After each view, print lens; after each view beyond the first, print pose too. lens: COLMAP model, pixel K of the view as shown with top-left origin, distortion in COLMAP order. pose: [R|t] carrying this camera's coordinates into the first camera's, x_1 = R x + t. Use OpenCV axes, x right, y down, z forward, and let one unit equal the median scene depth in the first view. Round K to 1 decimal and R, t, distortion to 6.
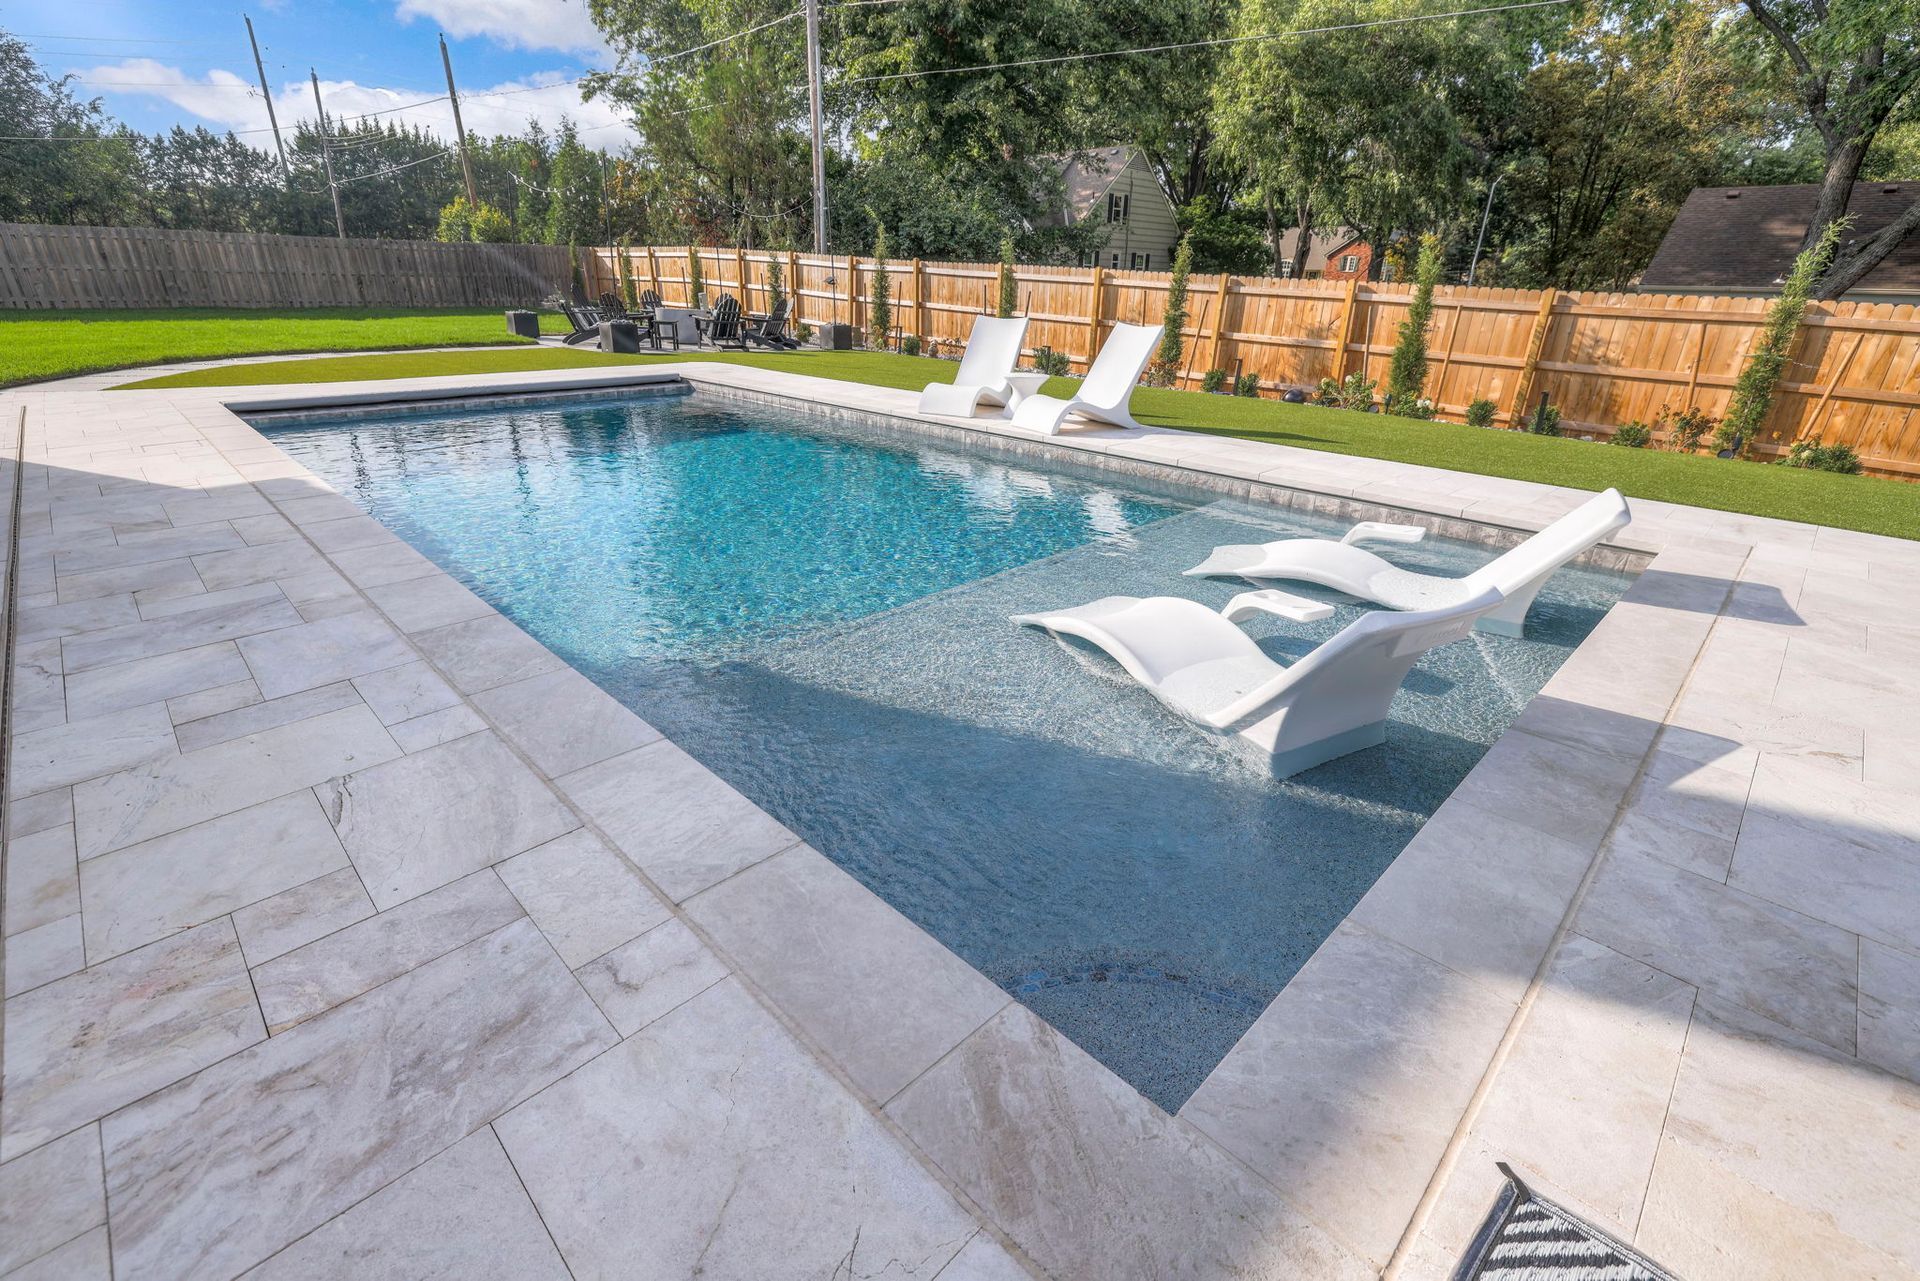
lens RADIAL K [[851.1, 0, 960.0], [0, 851.1, 640.5], [0, 0, 1]] dist [-0.003410, 0.000546]
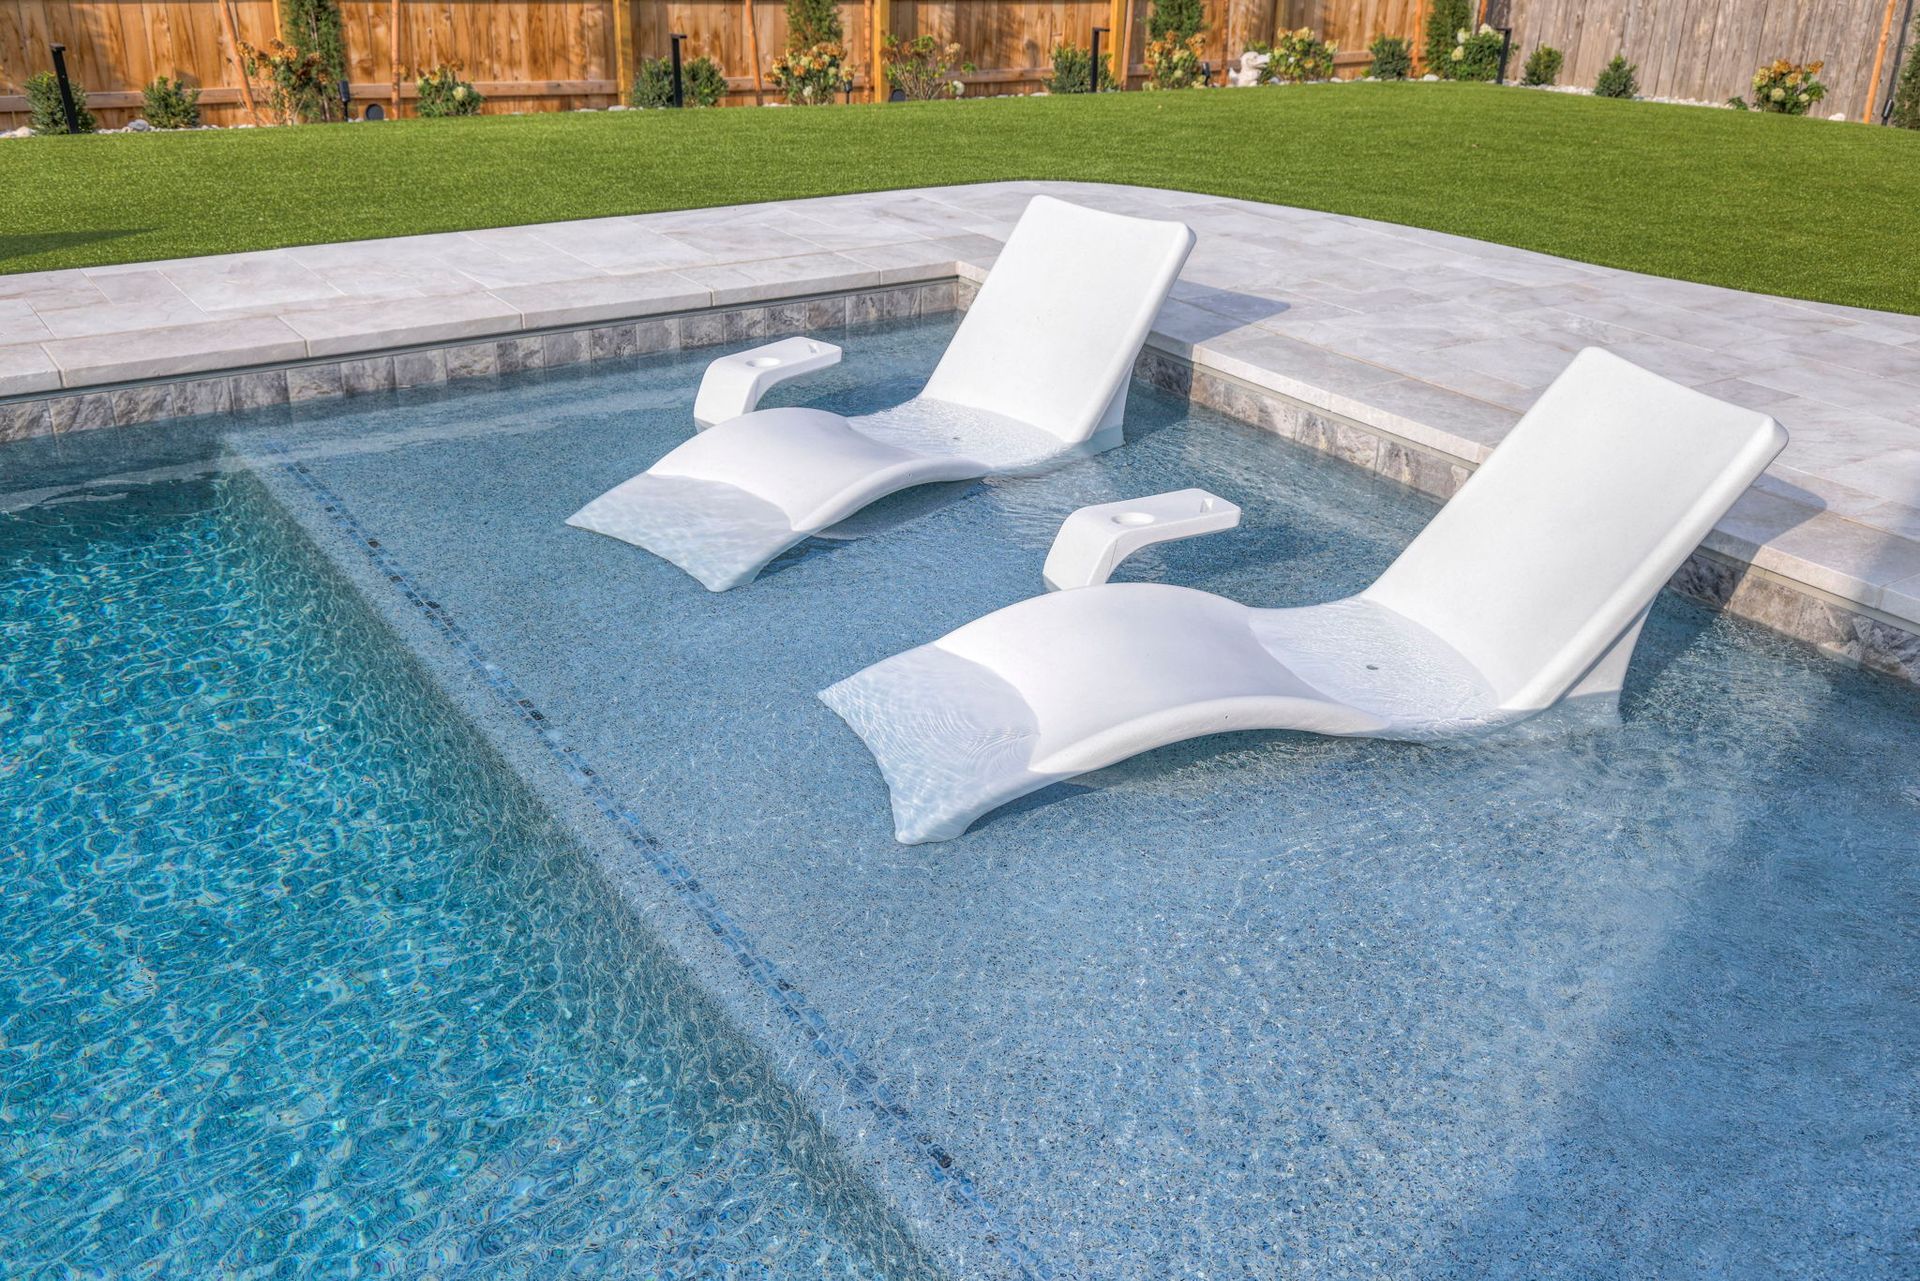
lens RADIAL K [[1819.3, 0, 960.0], [0, 1819.3, 640.5], [0, 0, 1]] dist [0.000769, -0.000443]
pose [[0.199620, -0.411465, 0.889296, -0.161544], [0.366851, 0.872941, 0.321551, -0.095498], [-0.908610, 0.262051, 0.325203, 0.198414]]
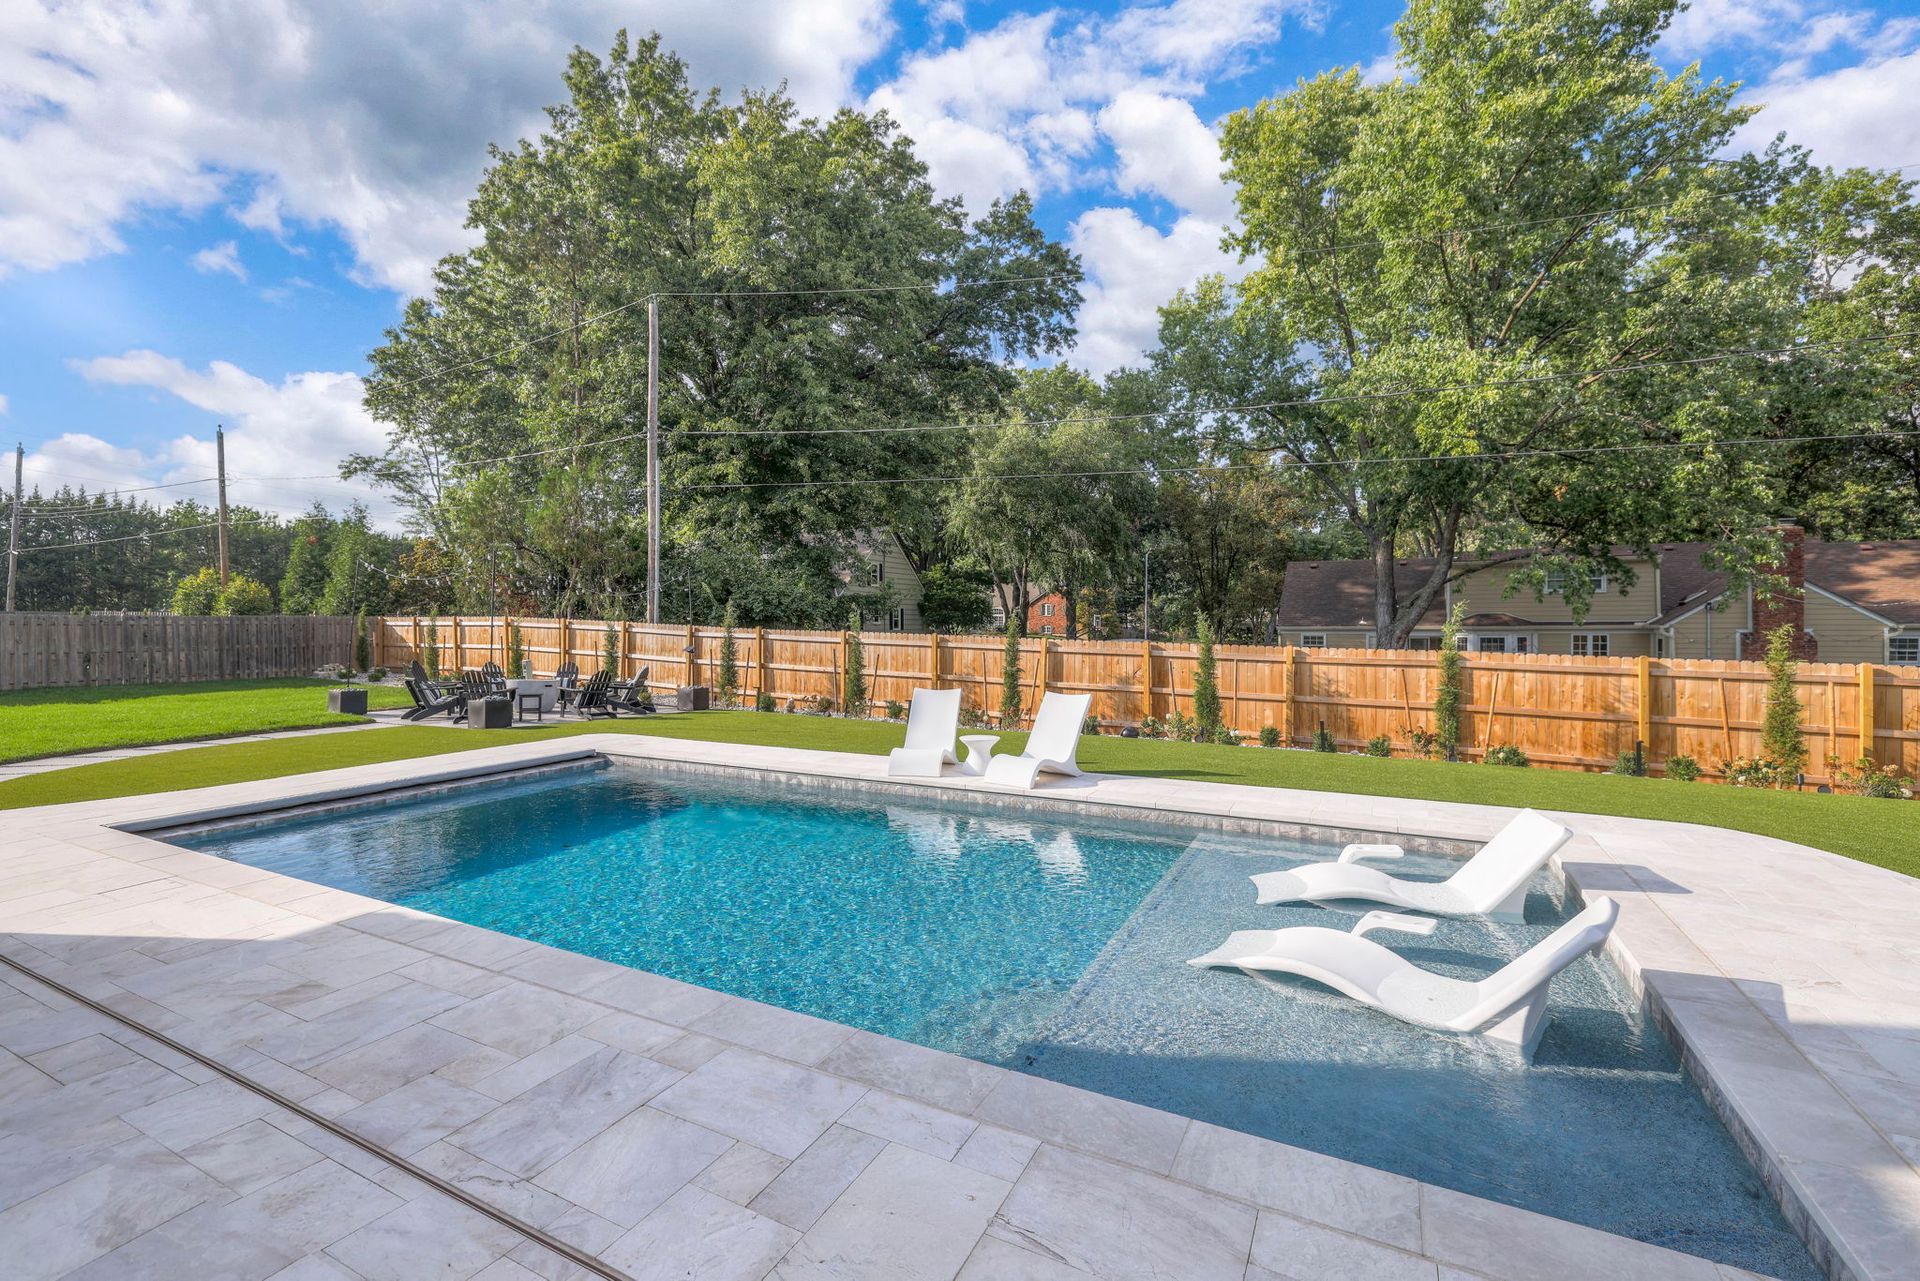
lens RADIAL K [[821.1, 0, 960.0], [0, 821.1, 640.5], [0, 0, 1]] dist [-0.000583, 0.000270]
pose [[0.953721, -0.027322, 0.299449, -0.156535], [0.136822, 0.926227, -0.351259, -0.023041], [-0.267760, 0.375975, 0.887101, -0.025969]]
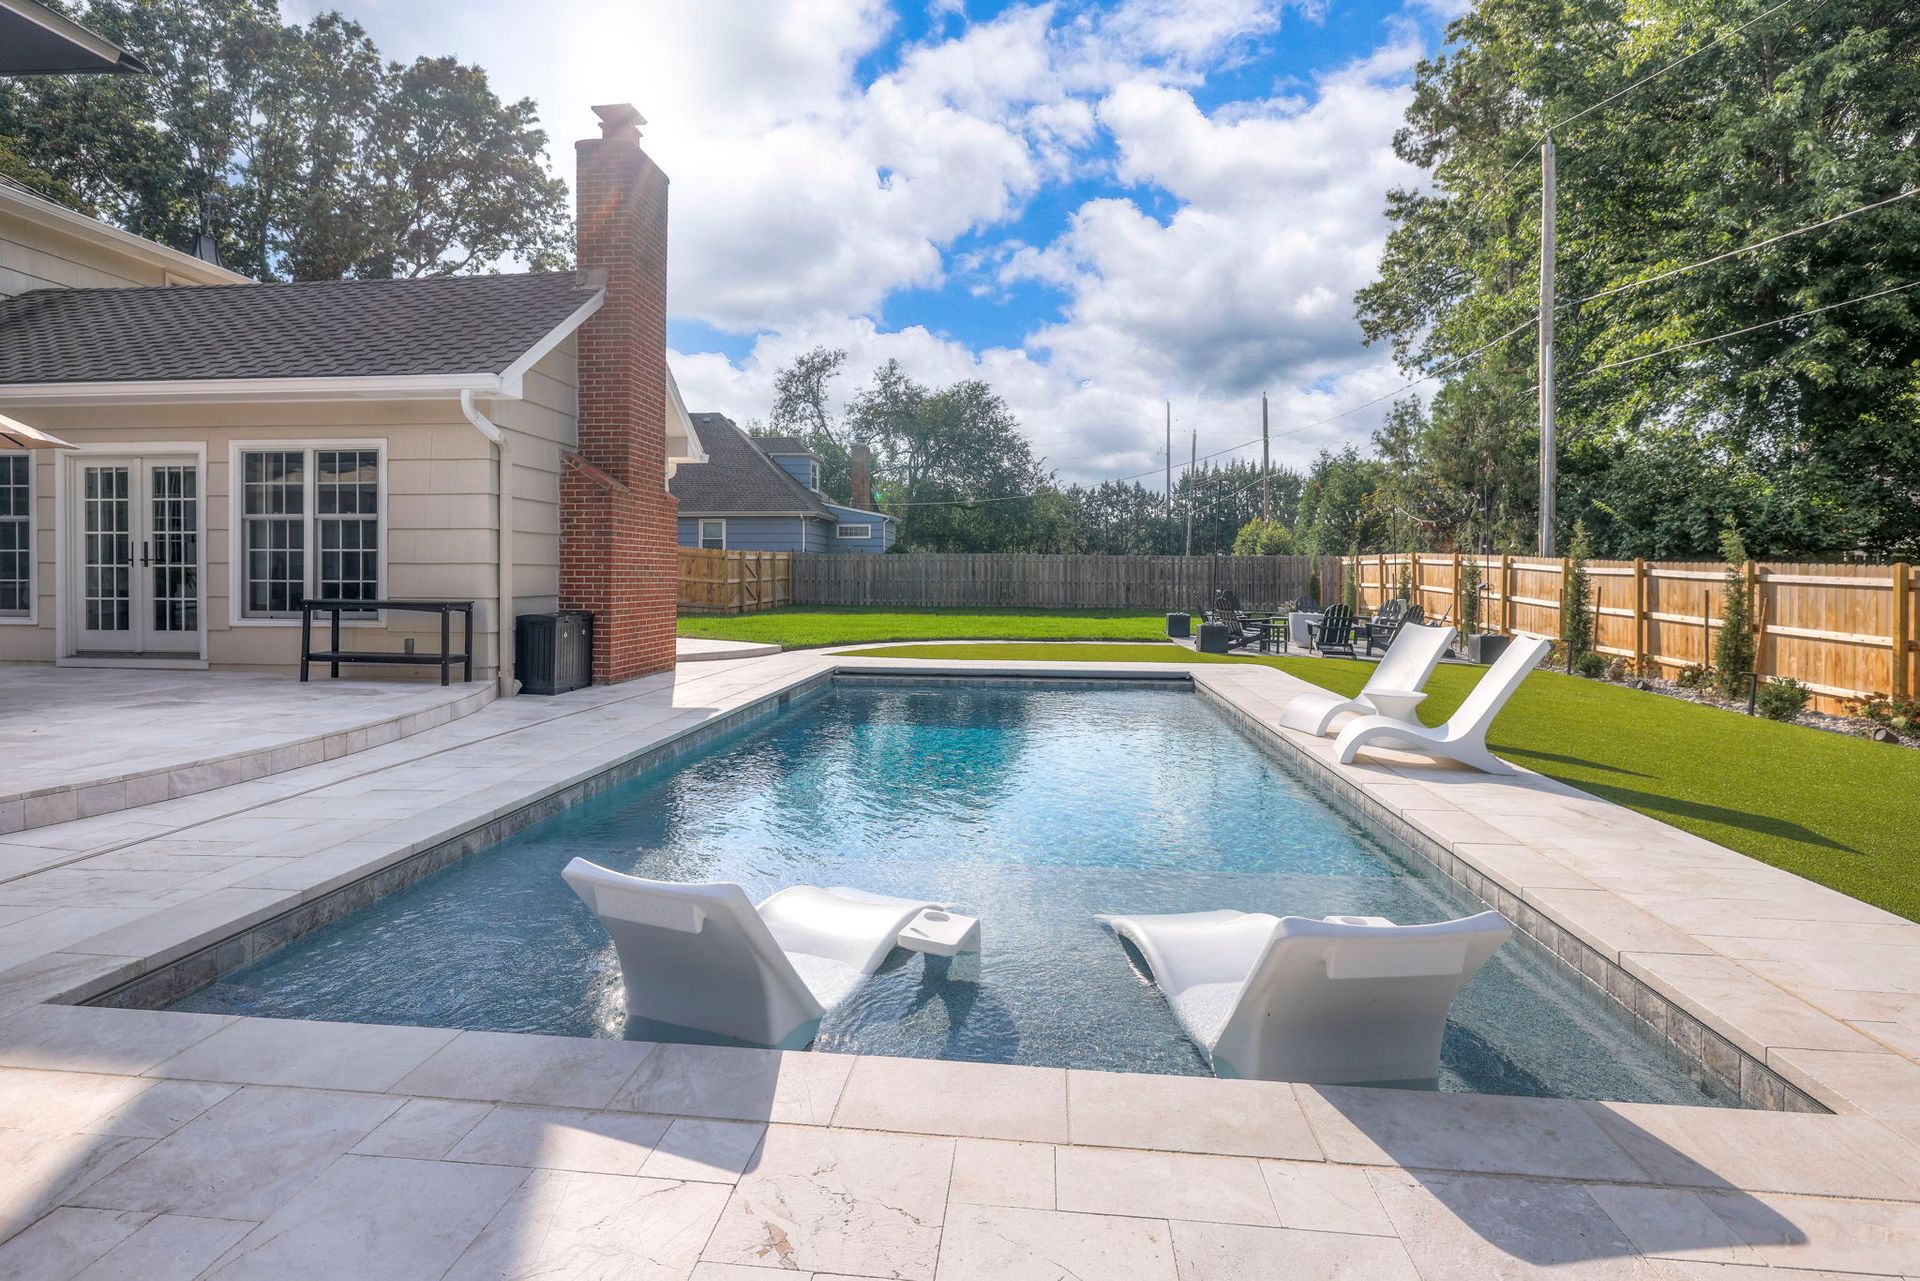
lens RADIAL K [[951.7, 0, 945.9], [0, 951.7, 588.1], [0, 0, 1]] dist [-0.003298, 0.000175]
pose [[0.631032, -0.004219, -0.775745, 0.279343], [-0.298915, 0.921446, -0.248166, -0.030566], [0.715855, 0.388483, 0.580201, 0.079604]]
